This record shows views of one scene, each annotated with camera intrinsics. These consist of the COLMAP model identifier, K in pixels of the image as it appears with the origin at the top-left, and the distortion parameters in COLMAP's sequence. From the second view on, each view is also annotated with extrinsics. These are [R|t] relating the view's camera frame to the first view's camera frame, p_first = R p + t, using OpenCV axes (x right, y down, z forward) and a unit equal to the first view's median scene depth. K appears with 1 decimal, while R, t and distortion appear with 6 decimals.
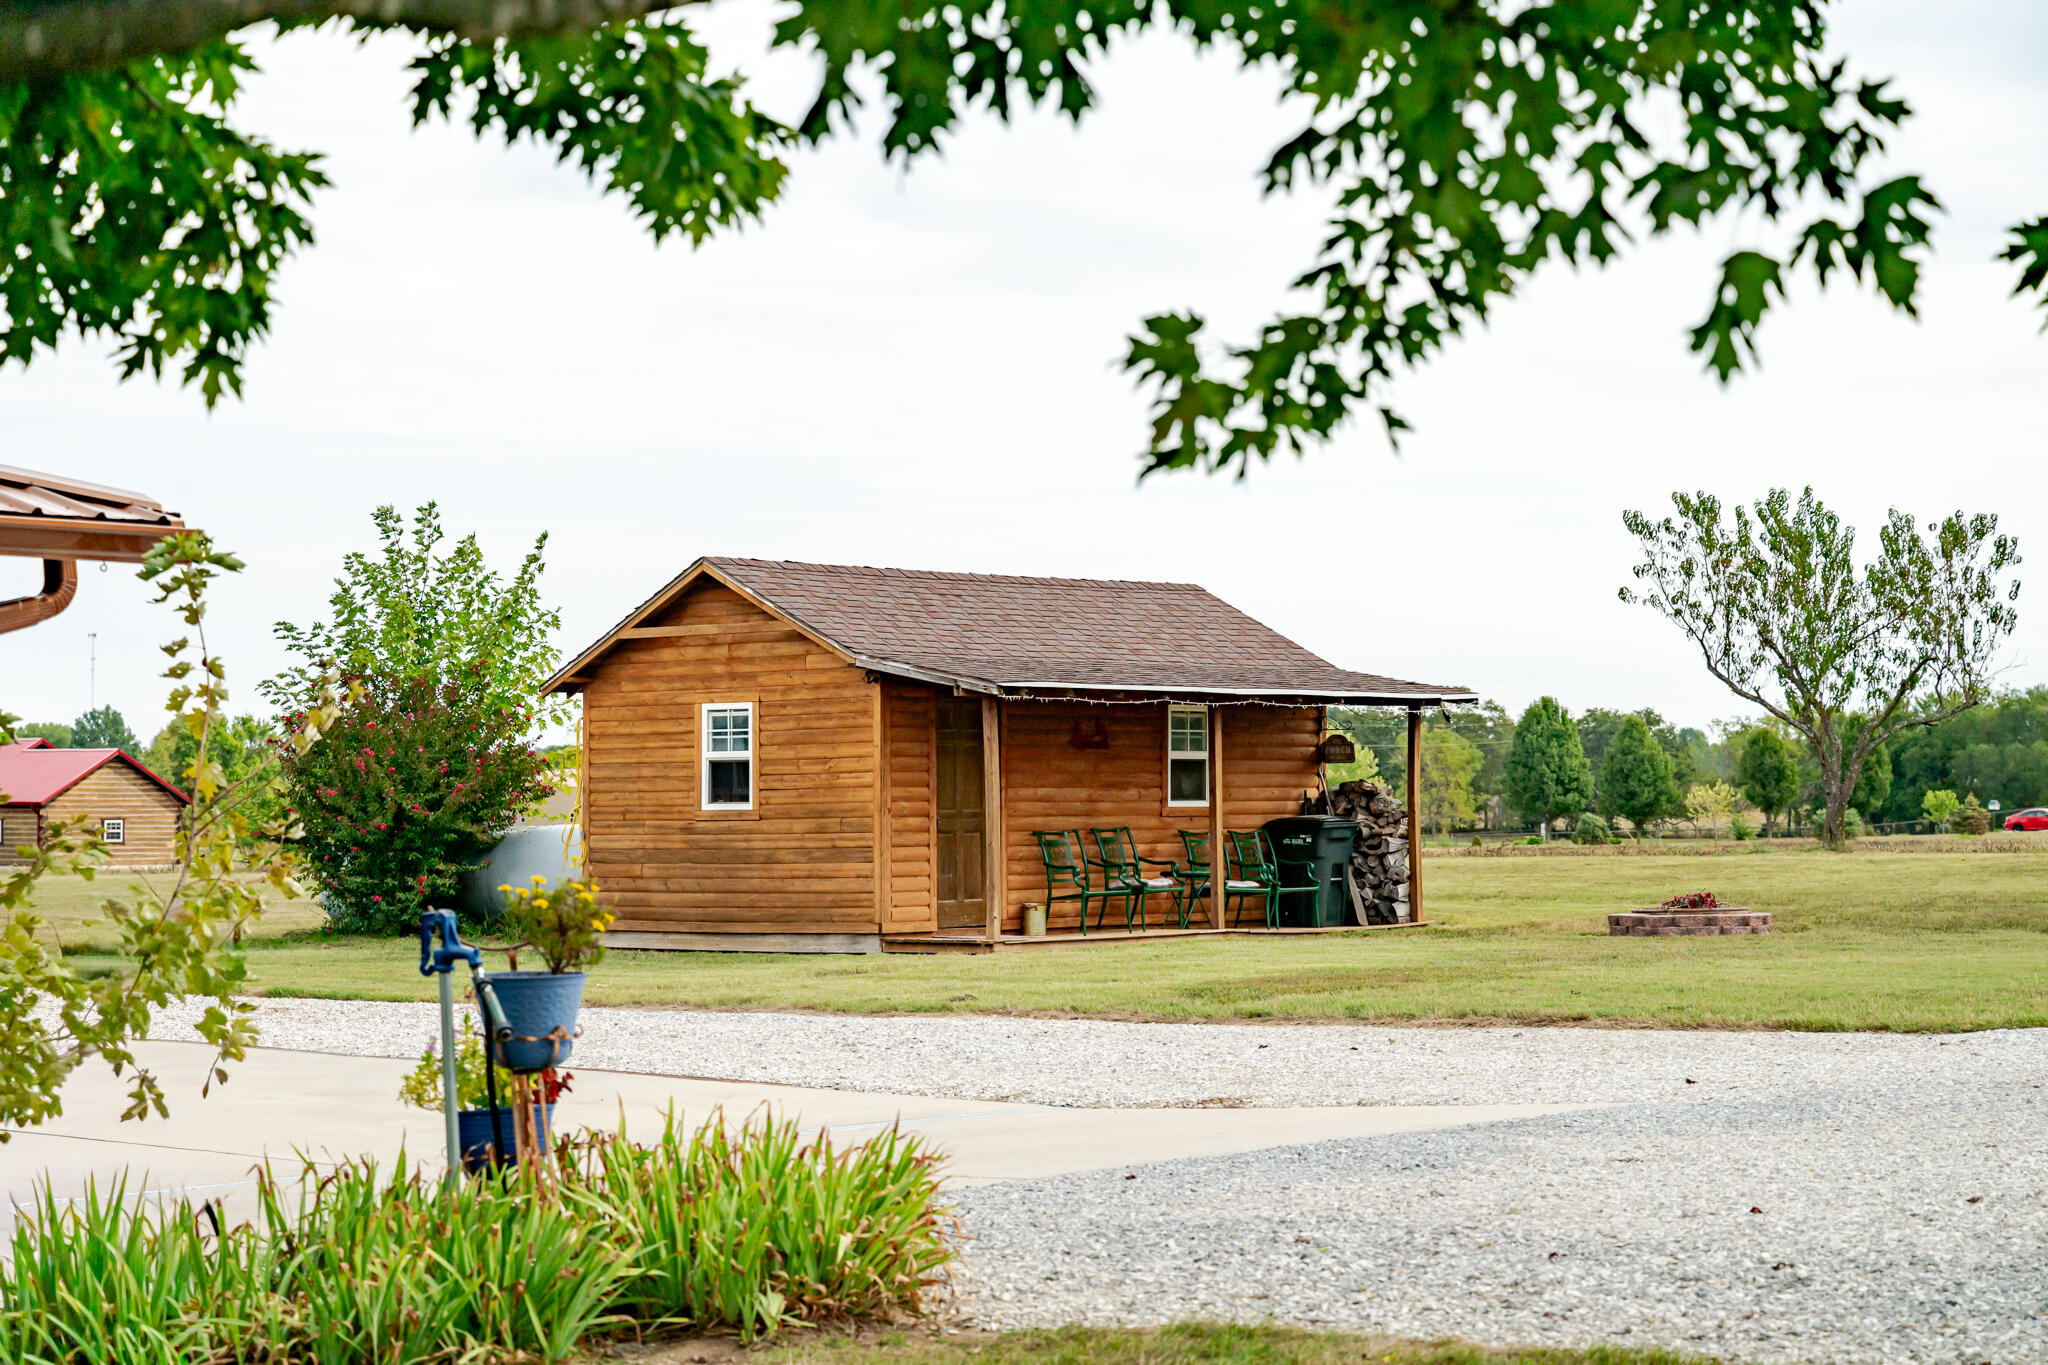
lens RADIAL K [[3762.4, 0, 1024.0], [0, 3762.4, 682.5], [0, 0, 1]] dist [0.001173, 0.001835]
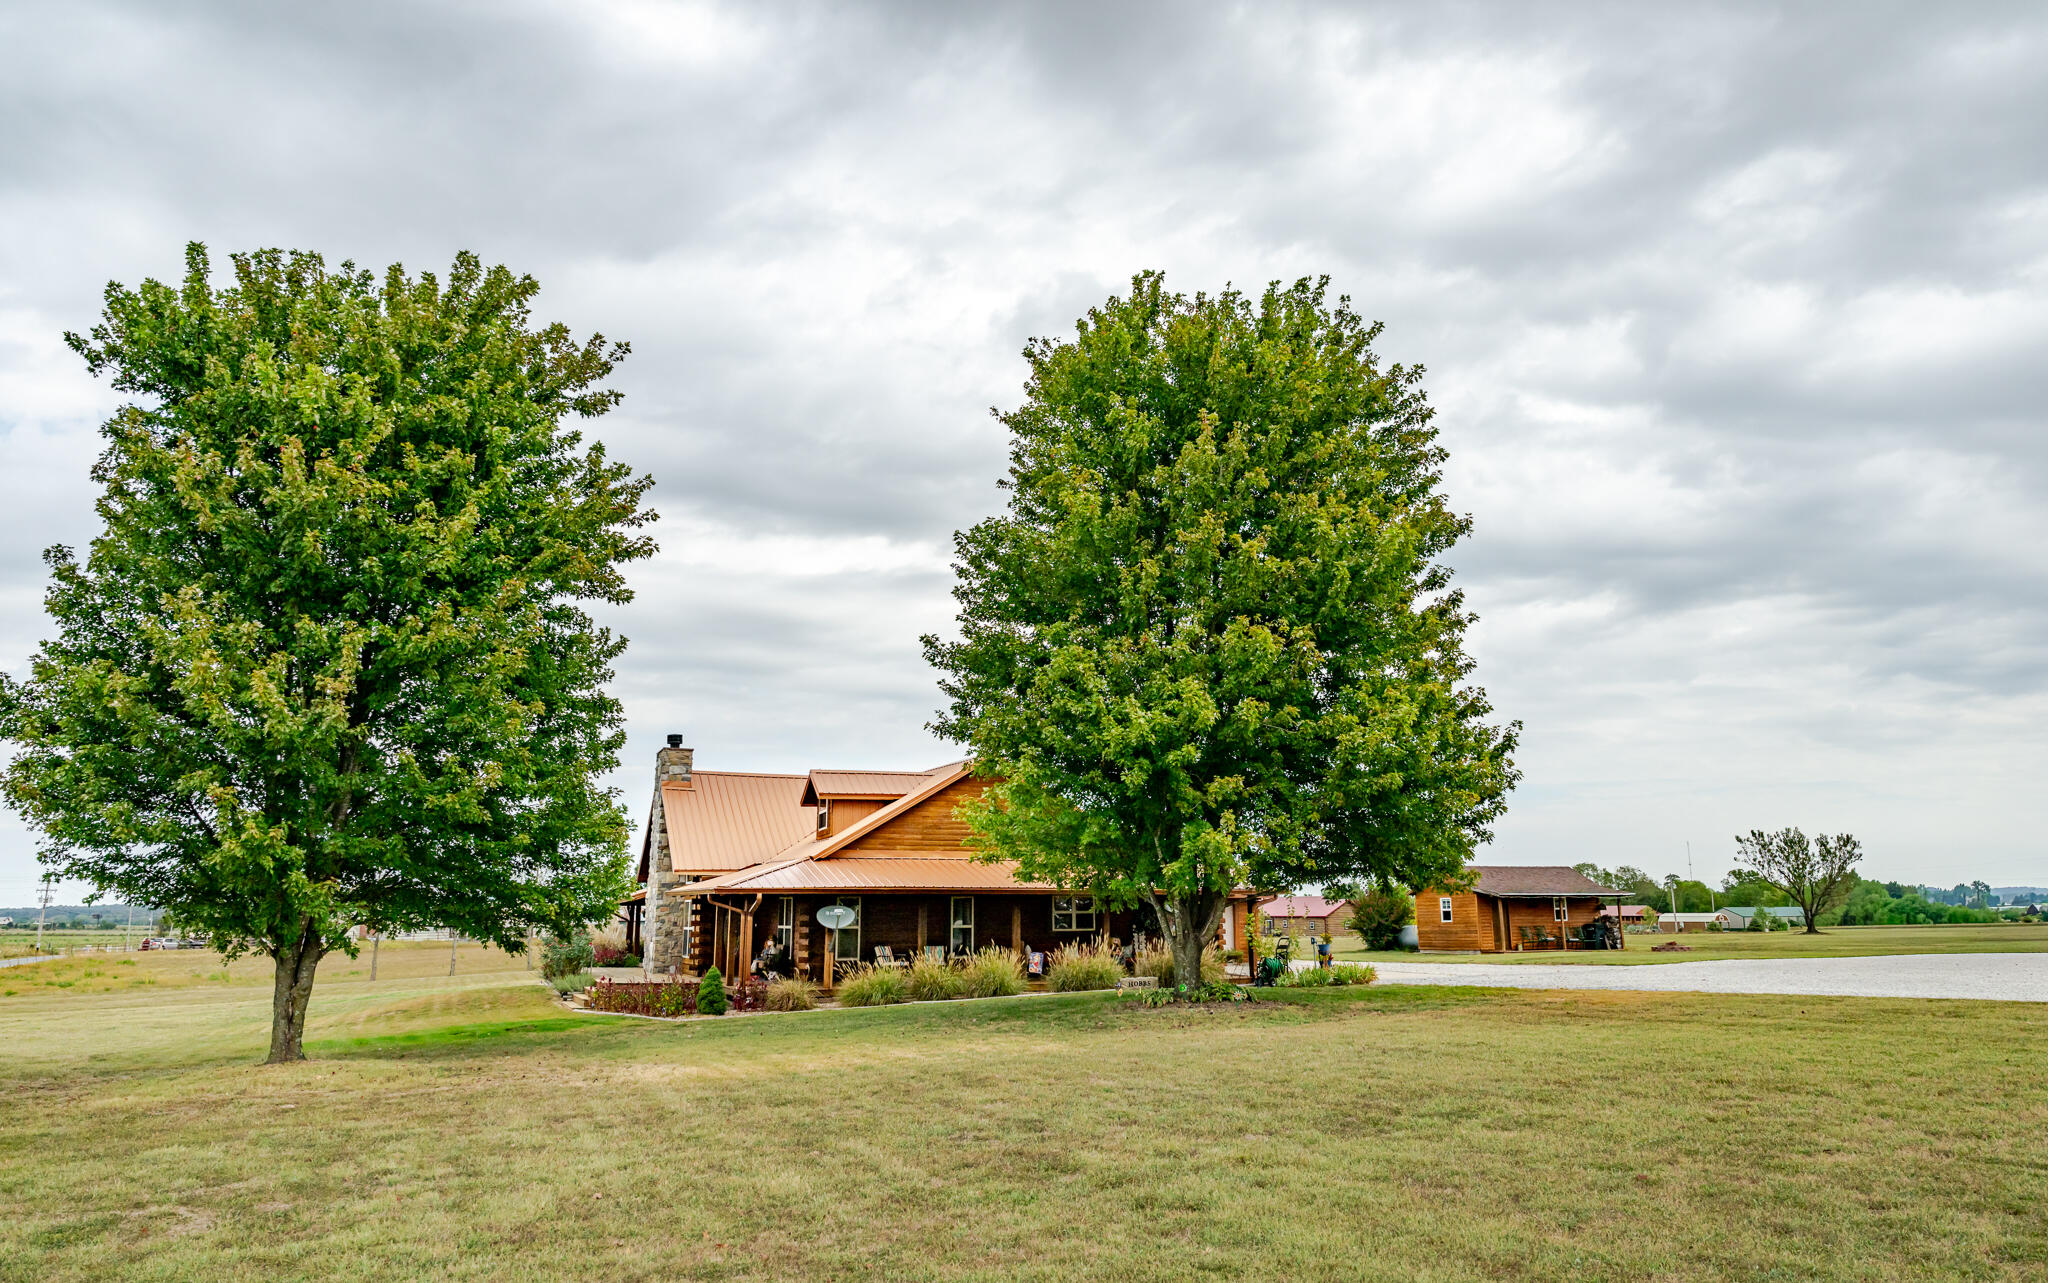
lens RADIAL K [[1397.1, 0, 1052.6], [0, 1397.1, 638.3], [0, 0, 1]] dist [-0.005909, -0.000818]
pose [[0.909389, -0.083243, -0.407533, 0.197881], [0.014555, 0.985538, -0.168827, -0.025359], [0.415693, 0.147597, 0.897449, -0.740675]]
